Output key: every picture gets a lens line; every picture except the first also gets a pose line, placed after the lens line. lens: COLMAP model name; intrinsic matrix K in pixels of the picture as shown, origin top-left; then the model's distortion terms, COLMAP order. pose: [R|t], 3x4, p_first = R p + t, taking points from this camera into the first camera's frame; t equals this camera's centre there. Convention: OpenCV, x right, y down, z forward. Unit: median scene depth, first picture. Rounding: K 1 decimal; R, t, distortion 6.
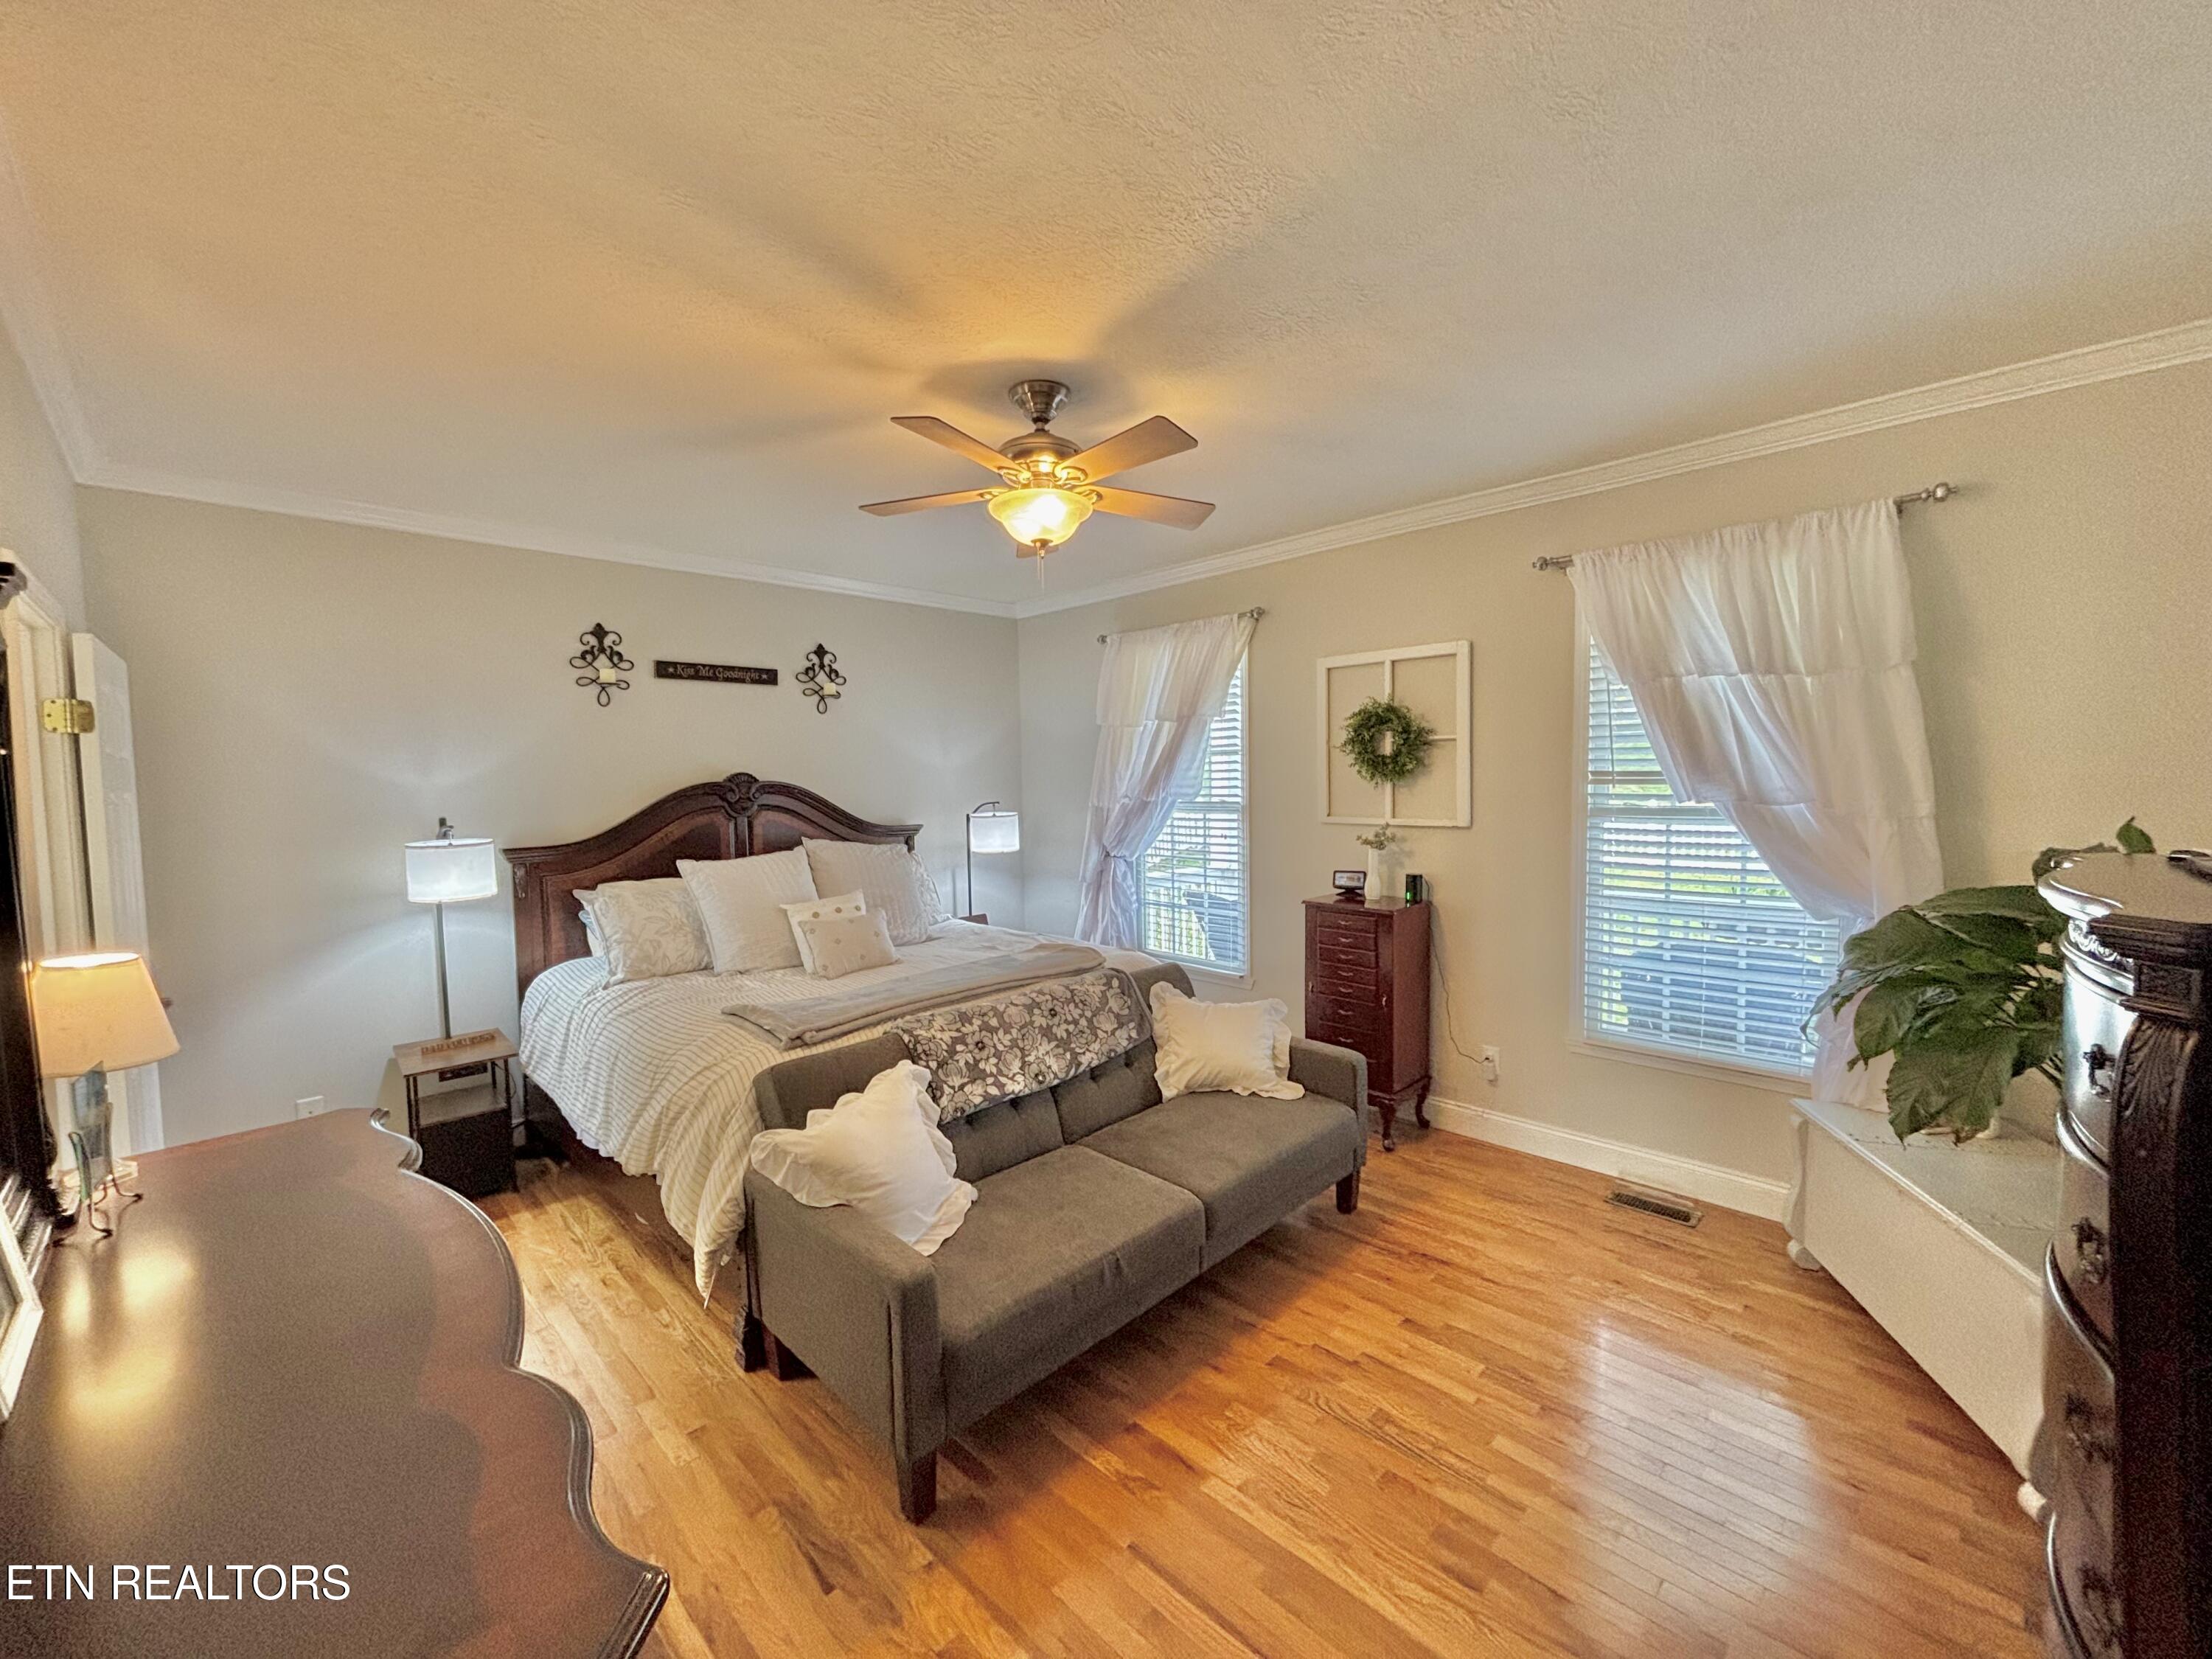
lens RADIAL K [[887.5, 0, 1099.3], [0, 887.5, 825.7], [0, 0, 1]] dist [-0.001816, -0.000121]
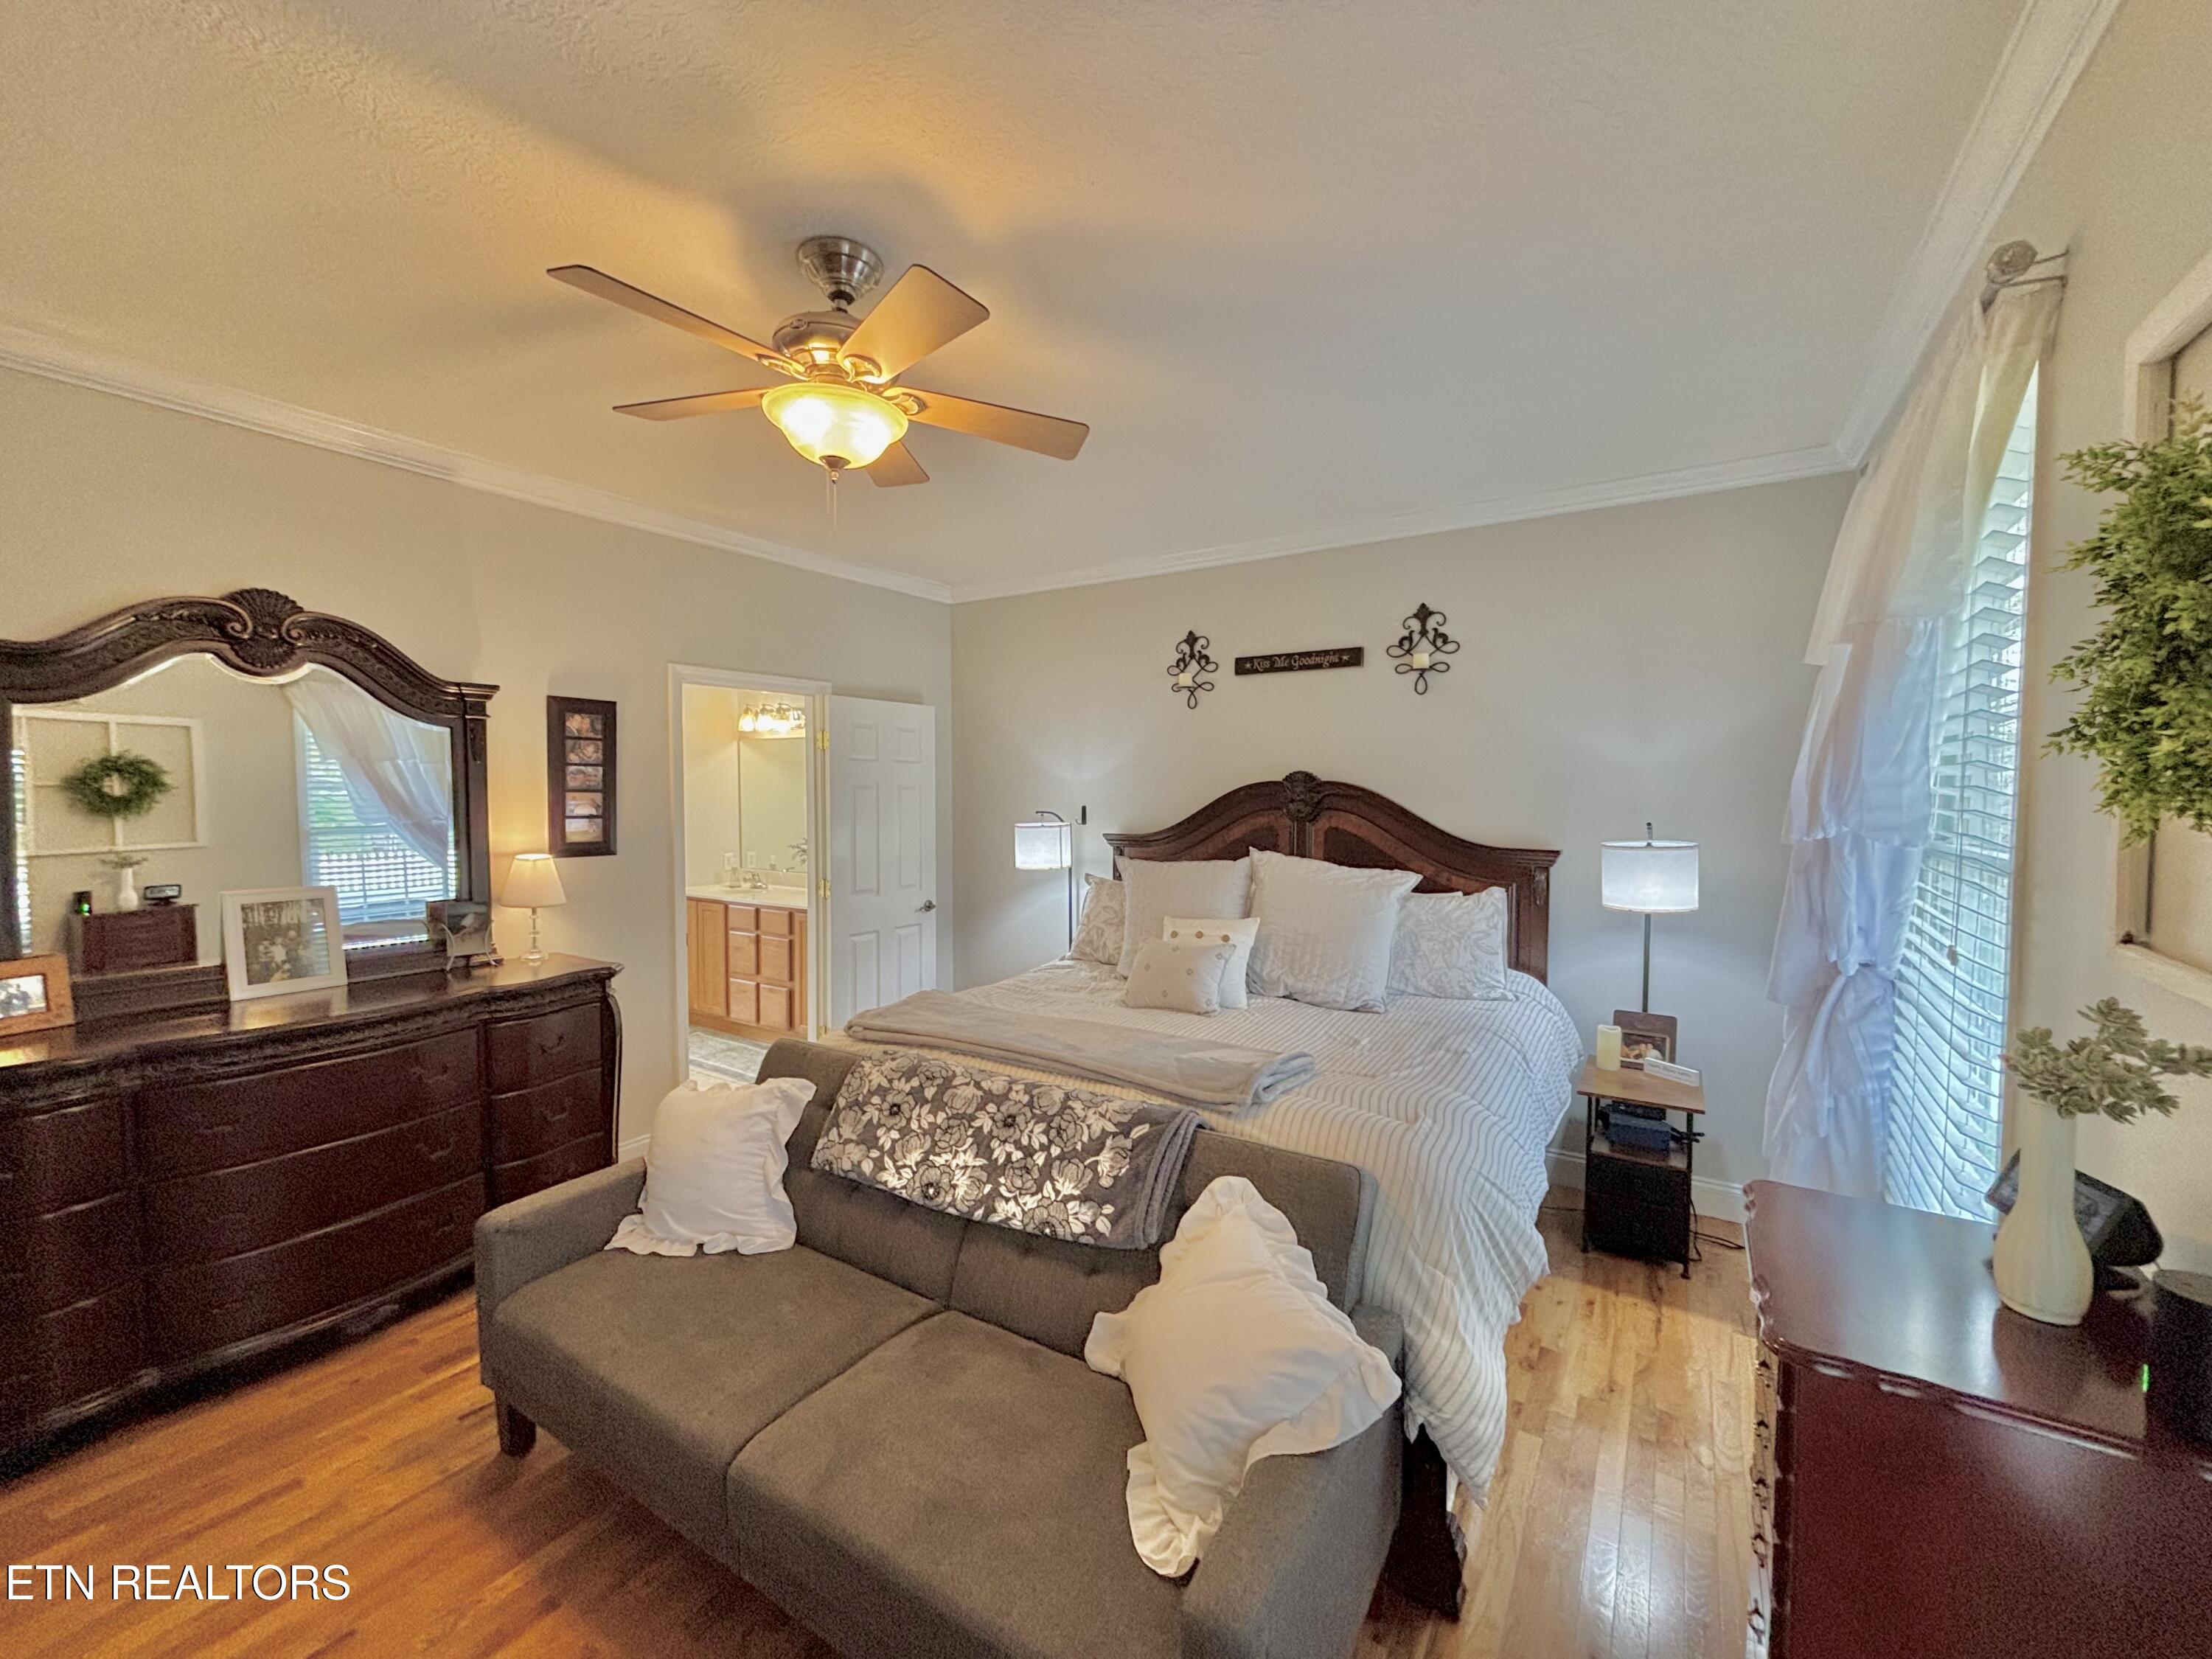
lens RADIAL K [[887.5, 0, 1099.3], [0, 887.5, 825.7], [0, 0, 1]] dist [-0.001816, -0.000121]
pose [[0.204319, 0.056985, -0.977244, 0.605266], [-0.056698, 0.997317, 0.046301, -0.051337], [0.977261, 0.045948, 0.207002, 0.896888]]
